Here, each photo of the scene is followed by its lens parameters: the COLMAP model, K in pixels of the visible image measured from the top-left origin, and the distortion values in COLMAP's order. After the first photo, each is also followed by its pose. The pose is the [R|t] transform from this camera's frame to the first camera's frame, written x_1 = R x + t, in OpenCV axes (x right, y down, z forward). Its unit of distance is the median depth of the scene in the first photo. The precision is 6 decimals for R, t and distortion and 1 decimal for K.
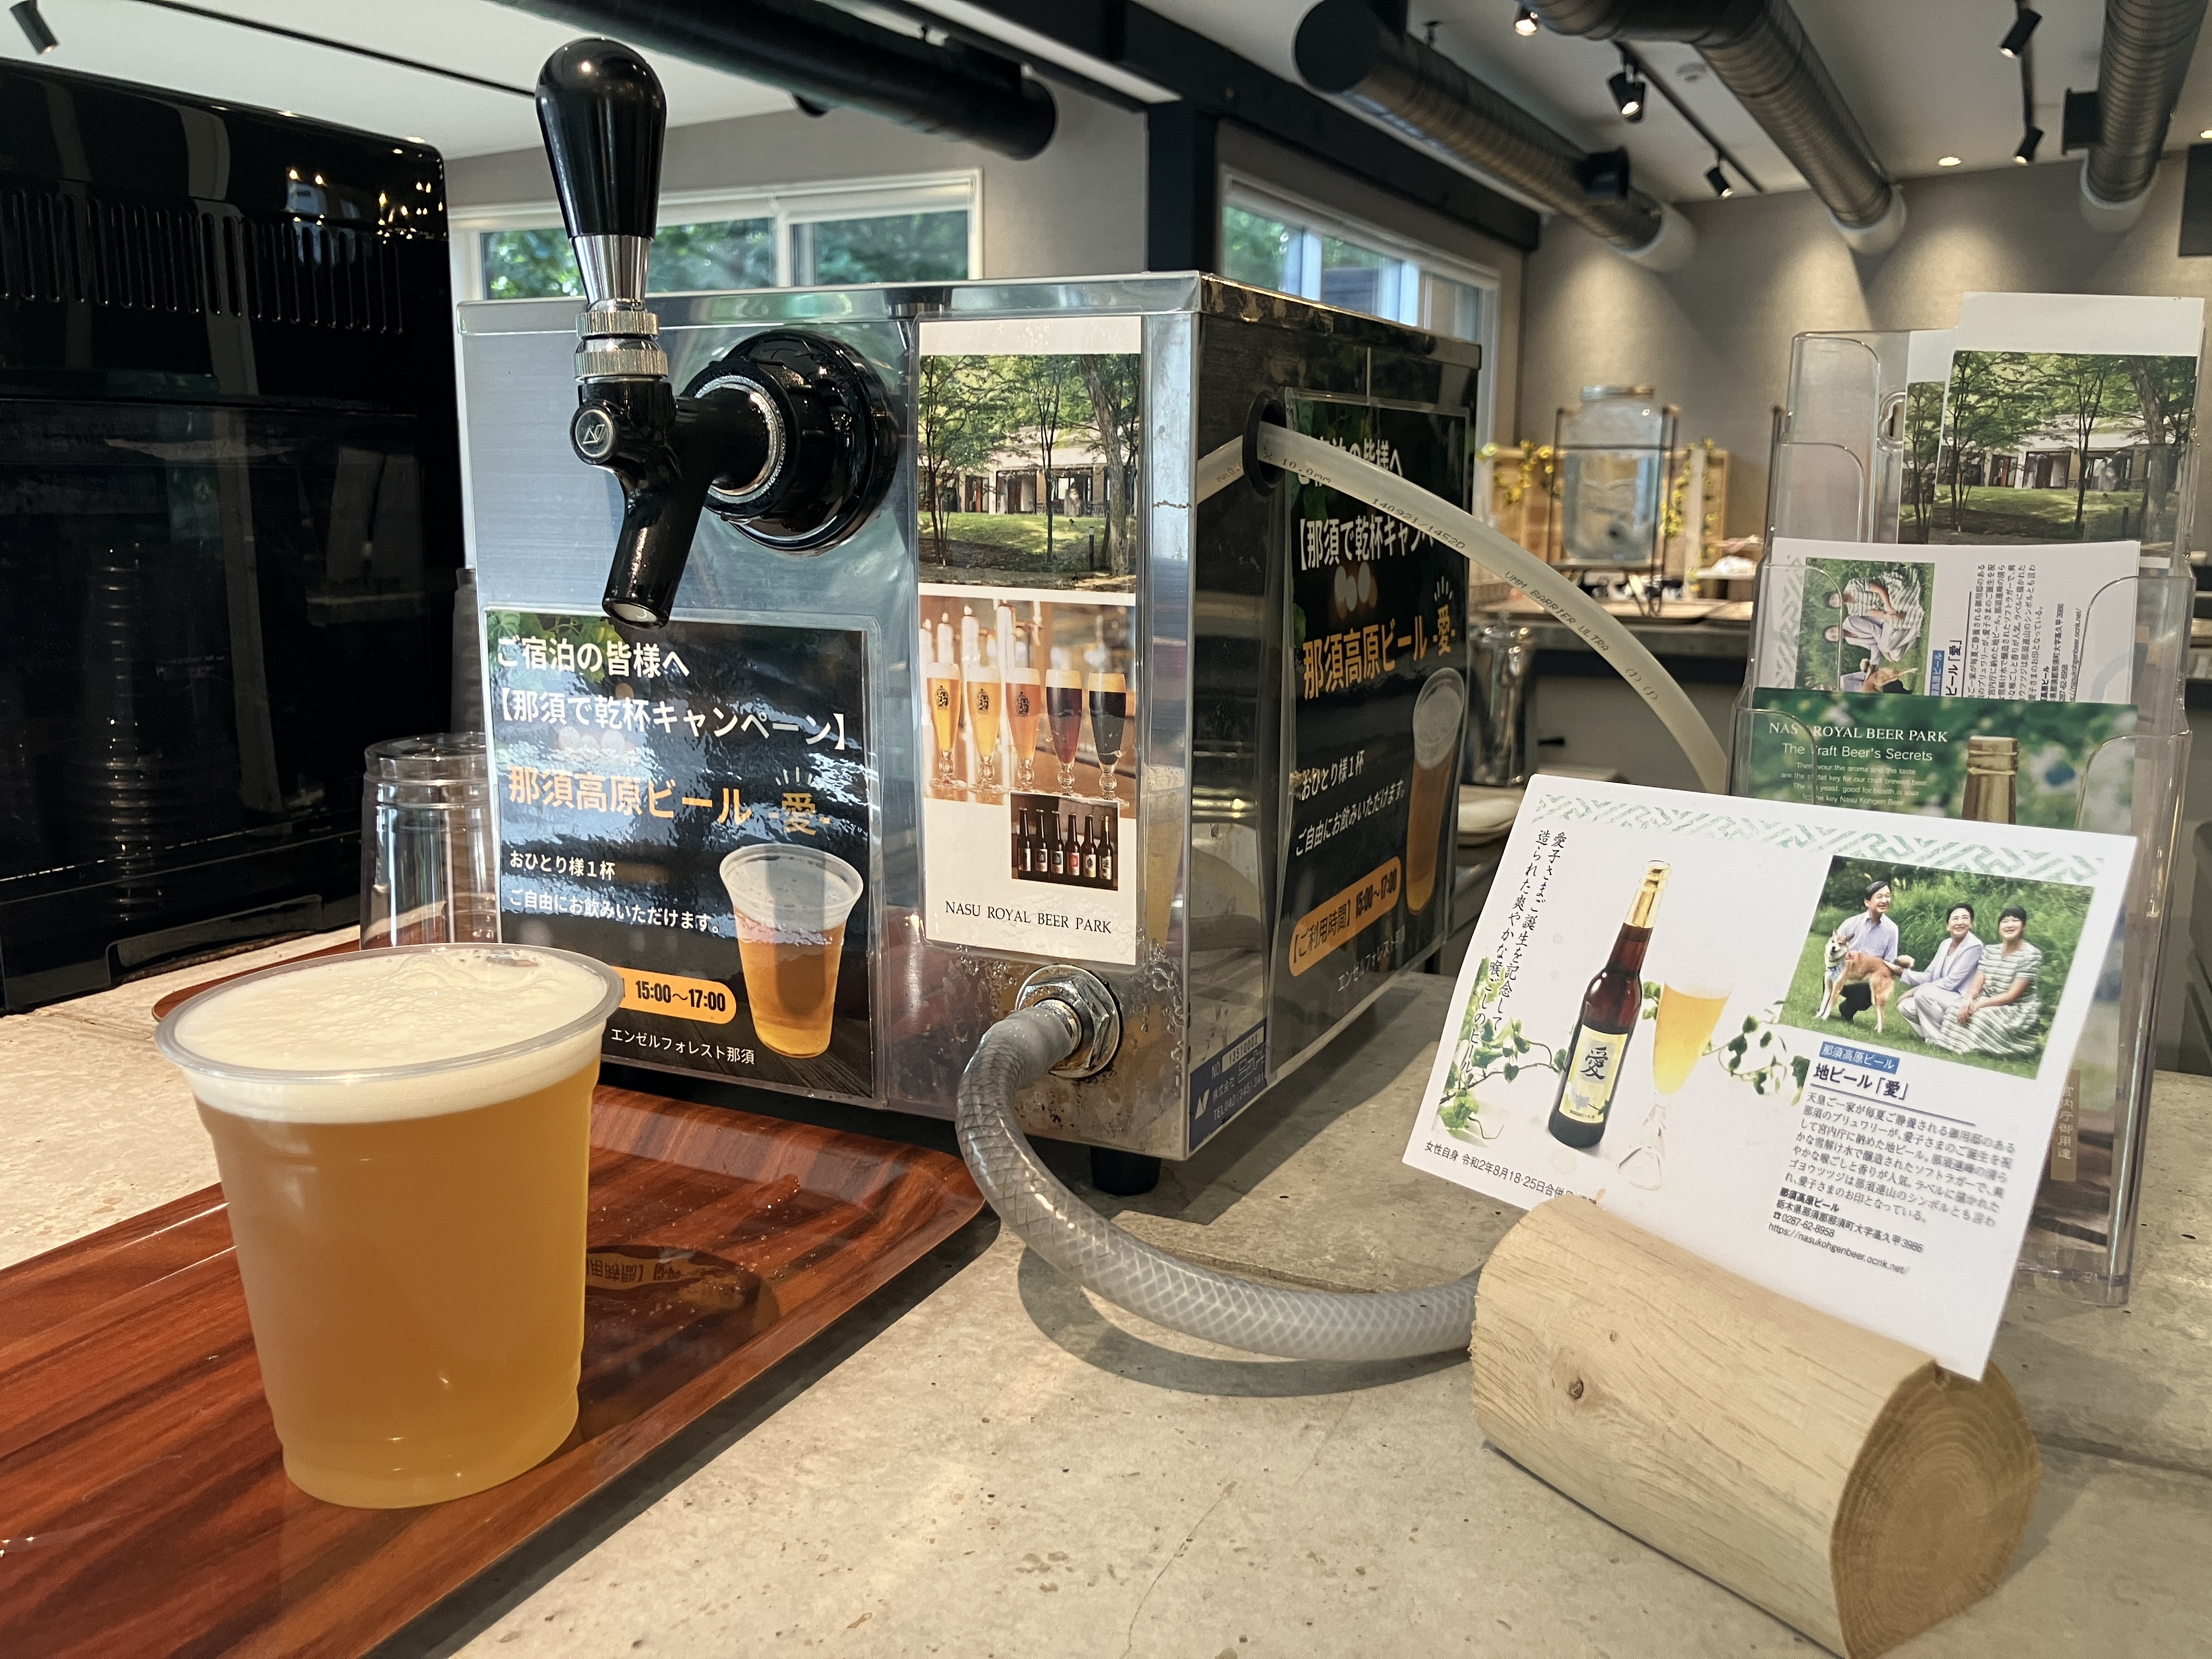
lens RADIAL K [[1828.8, 0, 1107.8], [0, 1828.8, 828.7], [0, 0, 1]] dist [0.004479, 0.005358]
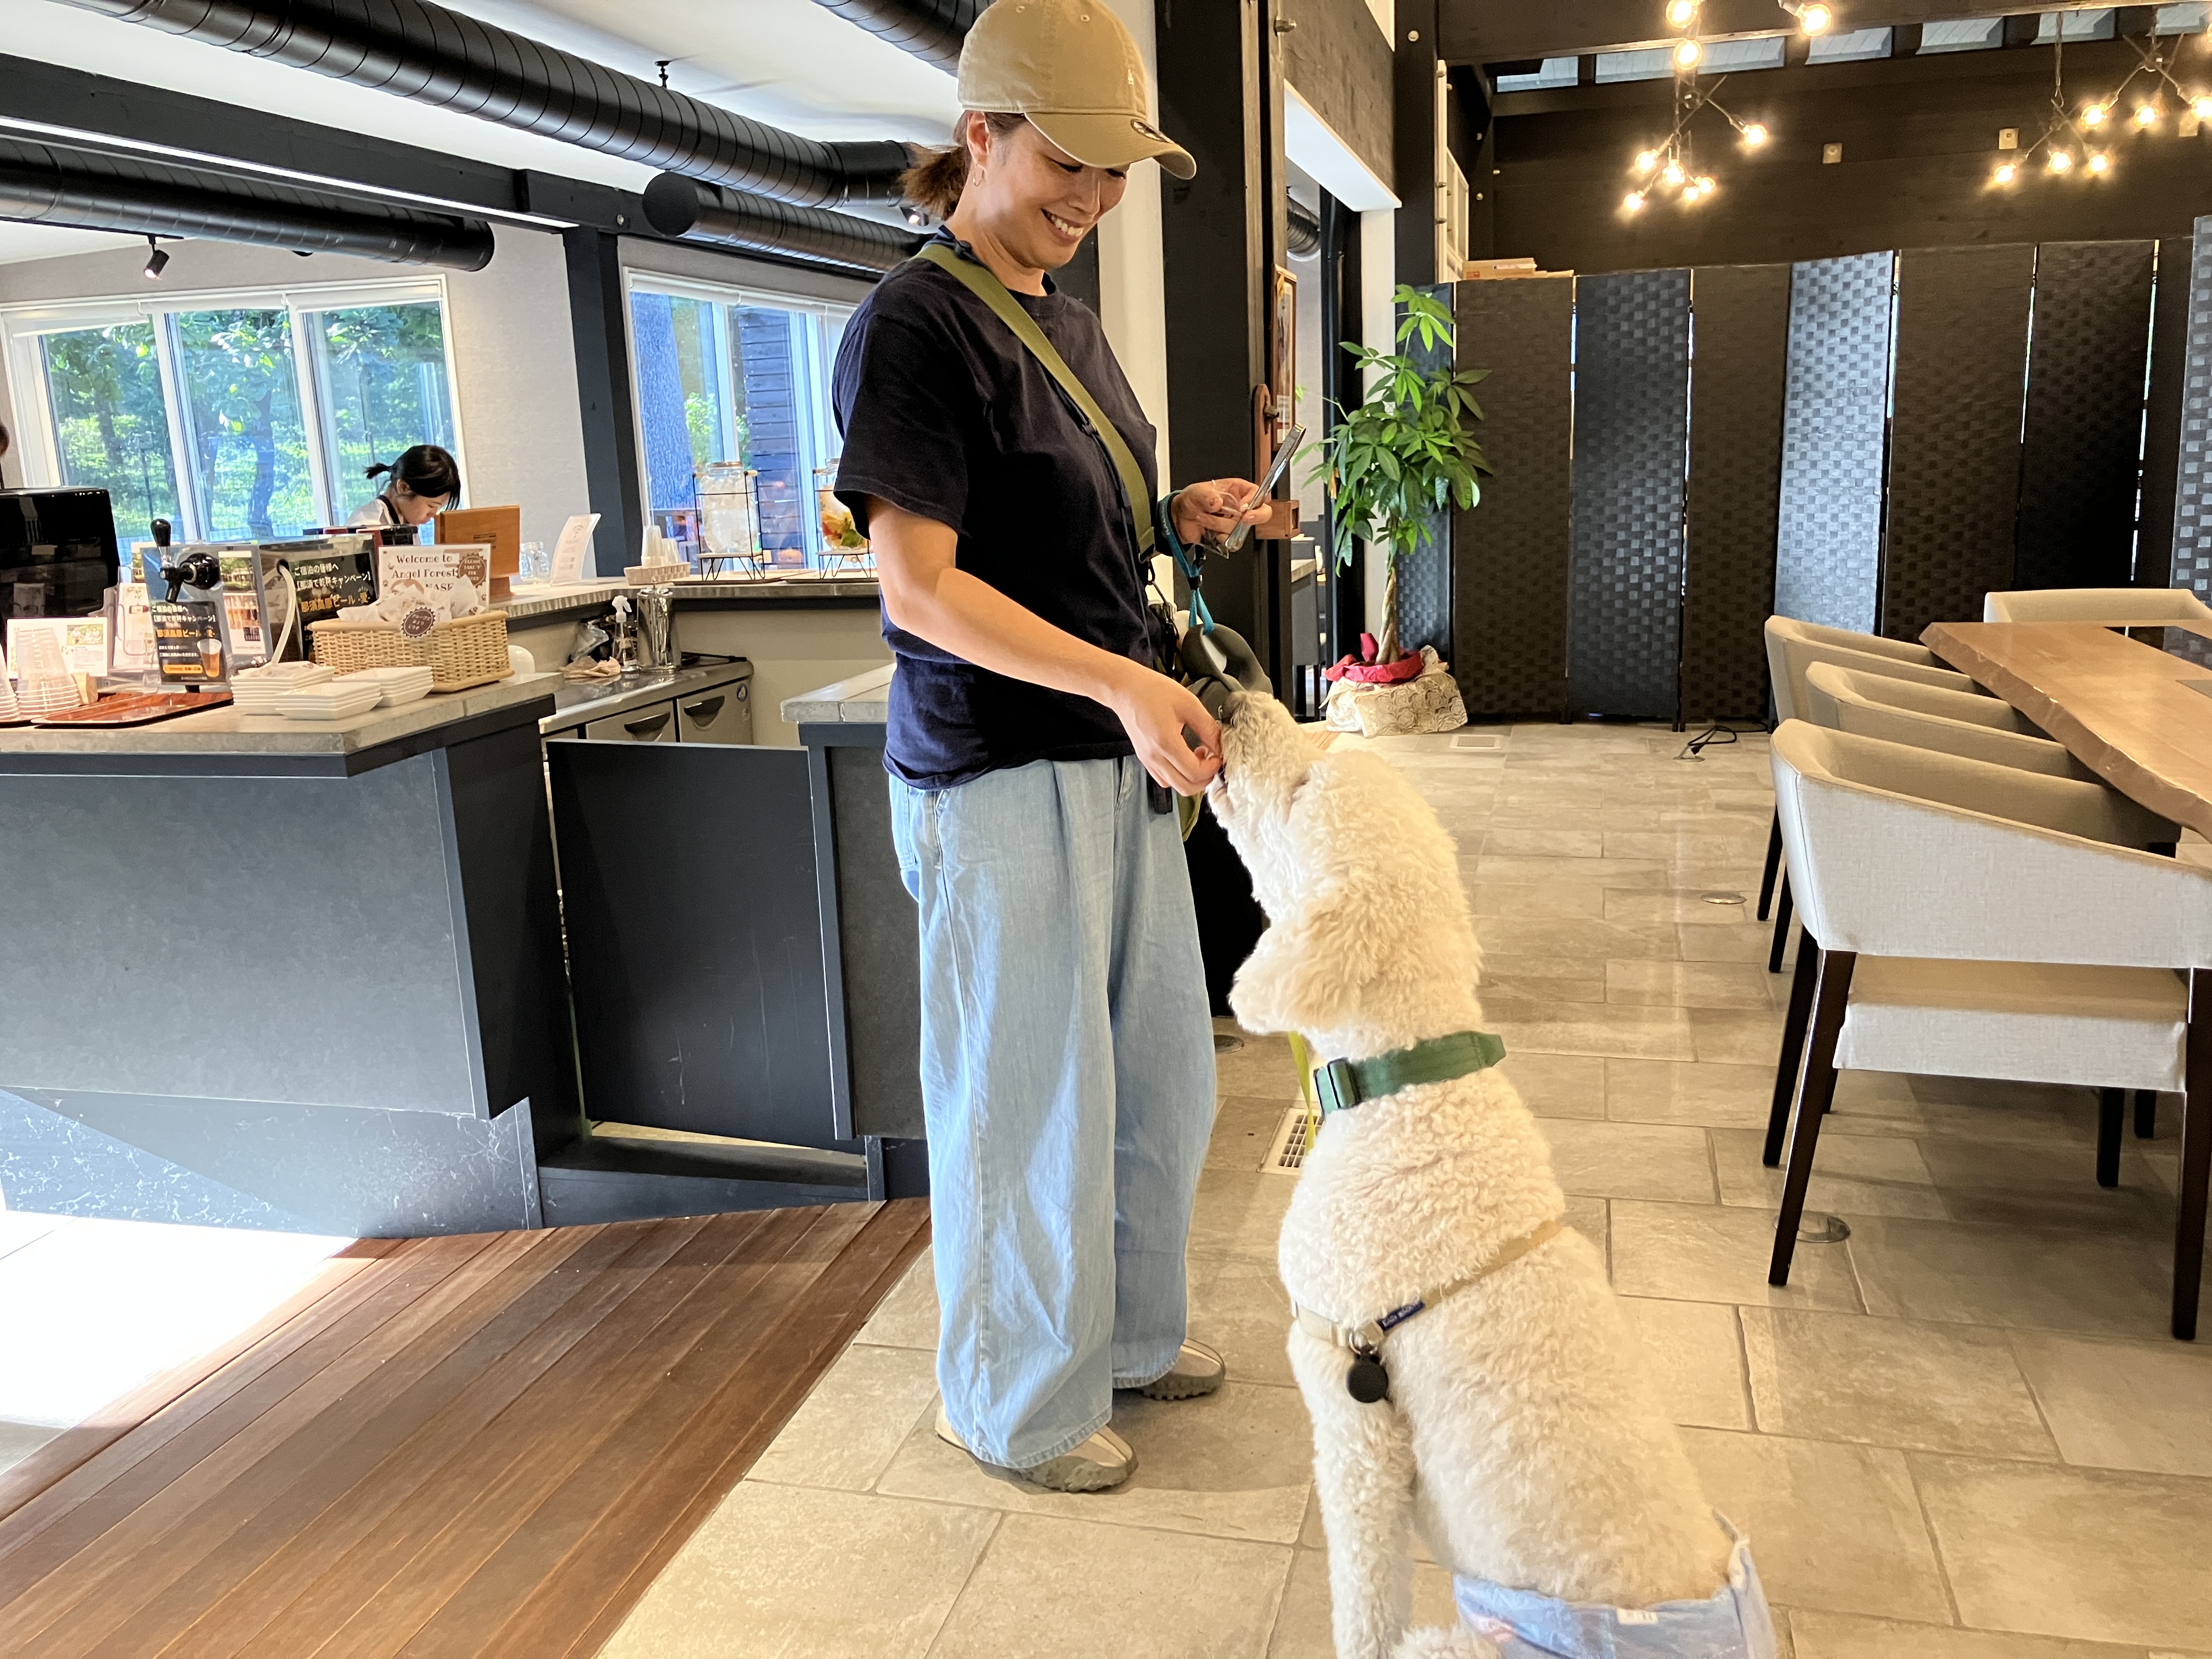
lens RADIAL K [[1828.8, 0, 1105.4], [0, 1828.8, 832.1], [0, 0, 1]] dist [0.004479, 0.005358]
pose [[0.978702, -0.085439, 0.186663, 1.562708], [0.081837, 0.996282, 0.026933, 0.732215], [-0.188271, -0.011083, 0.982055, -5.542401]]
